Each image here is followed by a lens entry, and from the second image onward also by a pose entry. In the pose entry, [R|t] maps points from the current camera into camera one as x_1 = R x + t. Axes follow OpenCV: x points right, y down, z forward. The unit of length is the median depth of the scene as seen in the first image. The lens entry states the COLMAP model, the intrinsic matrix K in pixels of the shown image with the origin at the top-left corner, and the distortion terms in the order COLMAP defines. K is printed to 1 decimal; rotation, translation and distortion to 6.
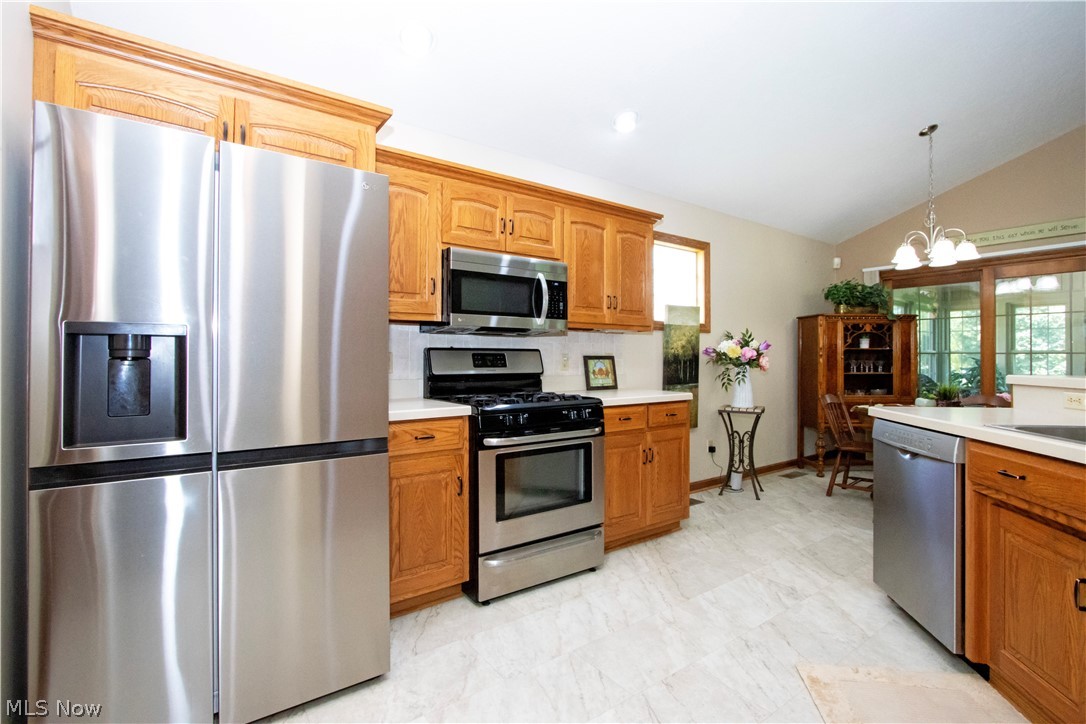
lens RADIAL K [[498.8, 0, 544.8], [0, 498.8, 353.1], [0, 0, 1]] dist [-0.017614, 0.003483]
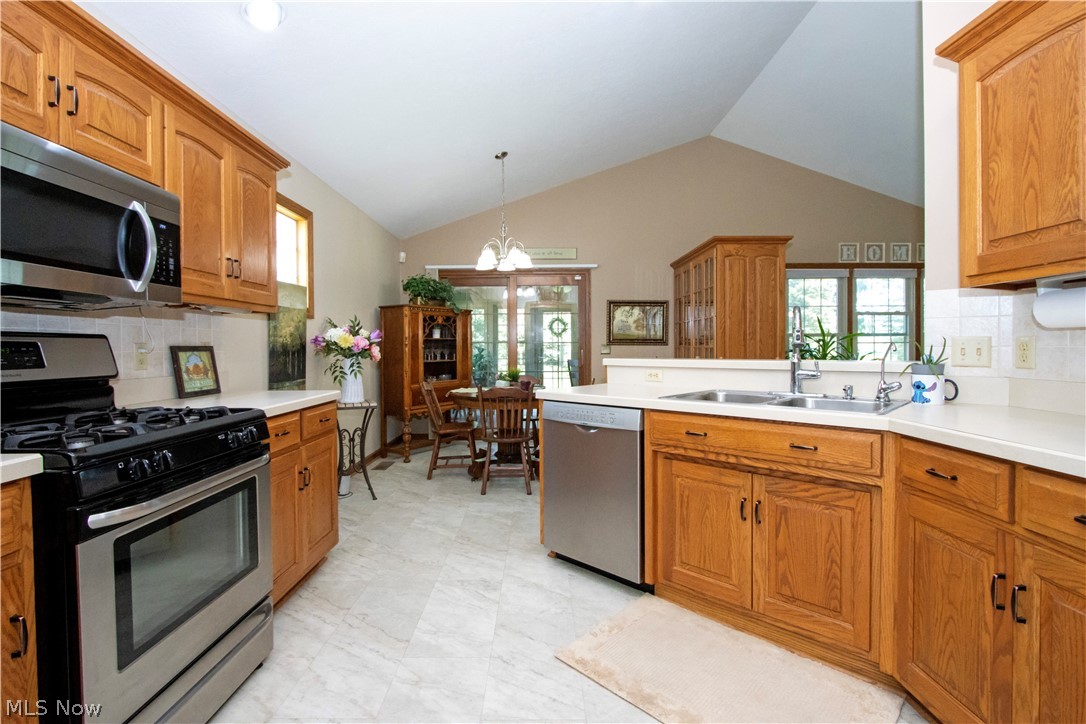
lens RADIAL K [[498.8, 0, 537.7], [0, 498.8, 352.8], [0, 0, 1]] dist [-0.017614, 0.003483]
pose [[0.590244, -0.015865, 0.807069, -0.168353], [0.000527, 0.999814, 0.019269, 0.002254], [-0.807225, -0.010949, 0.590142, 0.247967]]
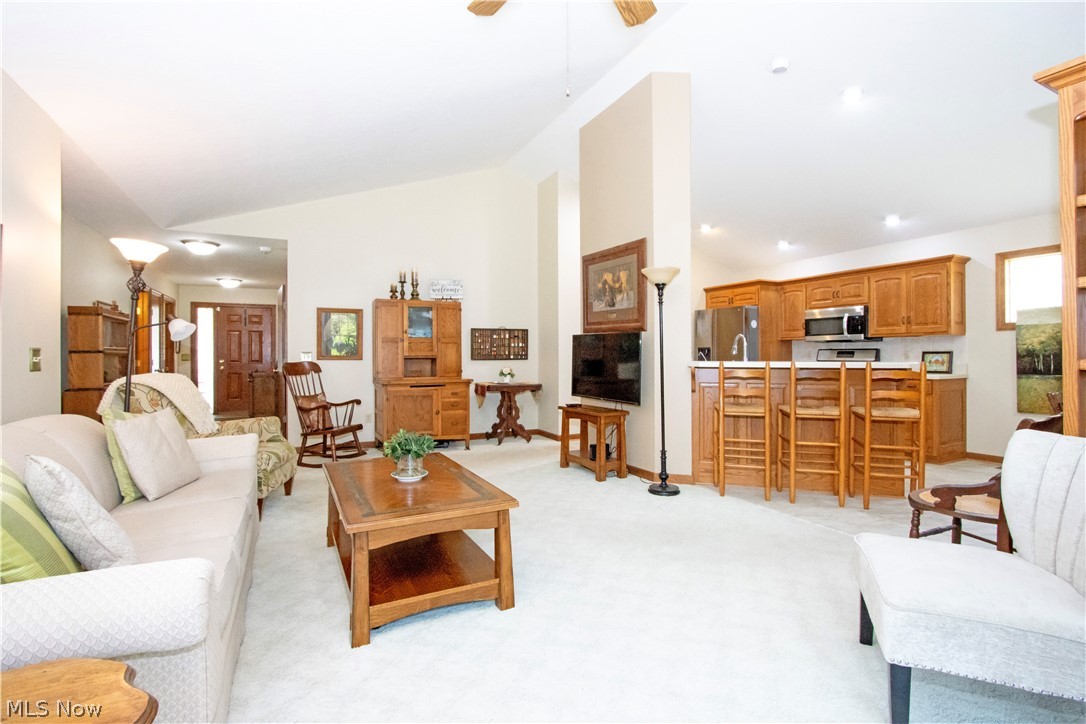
lens RADIAL K [[498.8, 0, 548.7], [0, 498.8, 352.6], [0, 0, 1]] dist [-0.017614, 0.003483]
pose [[-0.138174, -0.006370, -0.990387, 1.933045], [0.011614, 0.999900, -0.008052, 0.008126], [0.990340, -0.012615, -0.138087, 0.021325]]
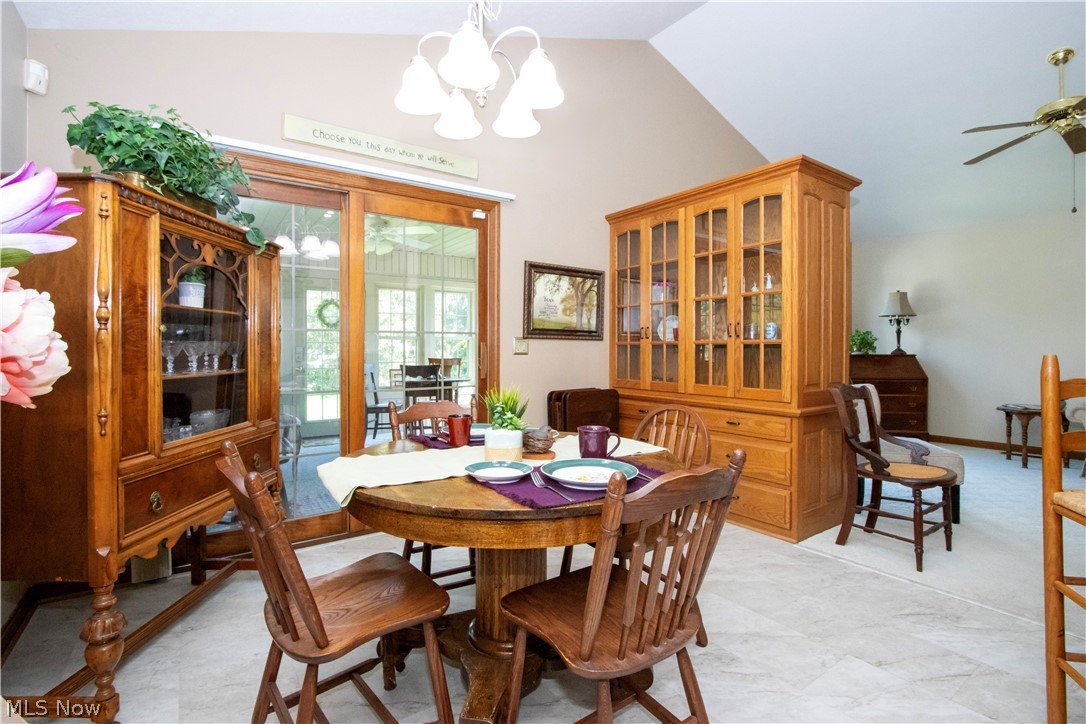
lens RADIAL K [[498.8, 0, 543.2], [0, 498.8, 356.6], [0, 0, 1]] dist [-0.017614, 0.003483]
pose [[0.004964, -0.021479, 0.999757, 0.395608], [-0.008355, 0.999734, 0.021520, 0.024945], [-0.999953, -0.008460, 0.004784, 1.078418]]
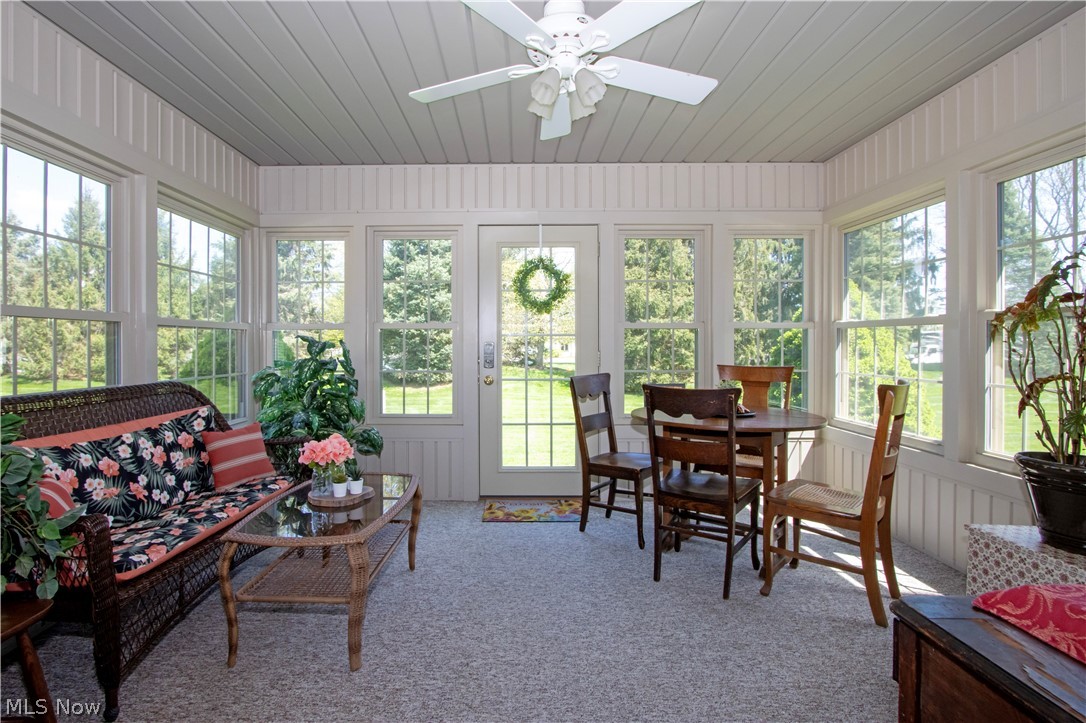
lens RADIAL K [[541.6, 0, 521.5], [0, 541.6, 341.8], [0, 0, 1]] dist [0.004741, 0.000241]
pose [[0.582636, -0.007233, 0.812701, 1.299738], [-0.002132, 0.999943, 0.010427, 0.019988], [-0.812730, -0.007807, 0.582588, 1.238824]]
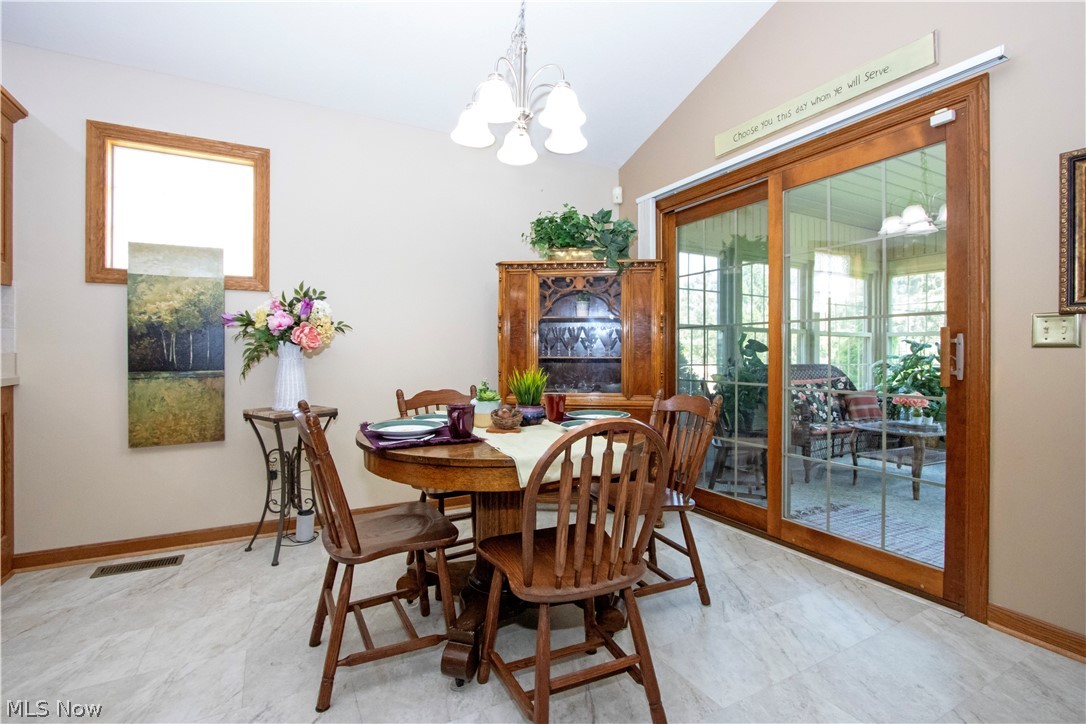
lens RADIAL K [[498.8, 0, 537.4], [0, 498.8, 350.8], [0, 0, 1]] dist [-0.017614, 0.003483]
pose [[0.990943, -0.001611, -0.134273, 0.994178], [0.002351, 0.999983, 0.005350, 0.043024], [0.134262, -0.005617, 0.990930, 0.549622]]
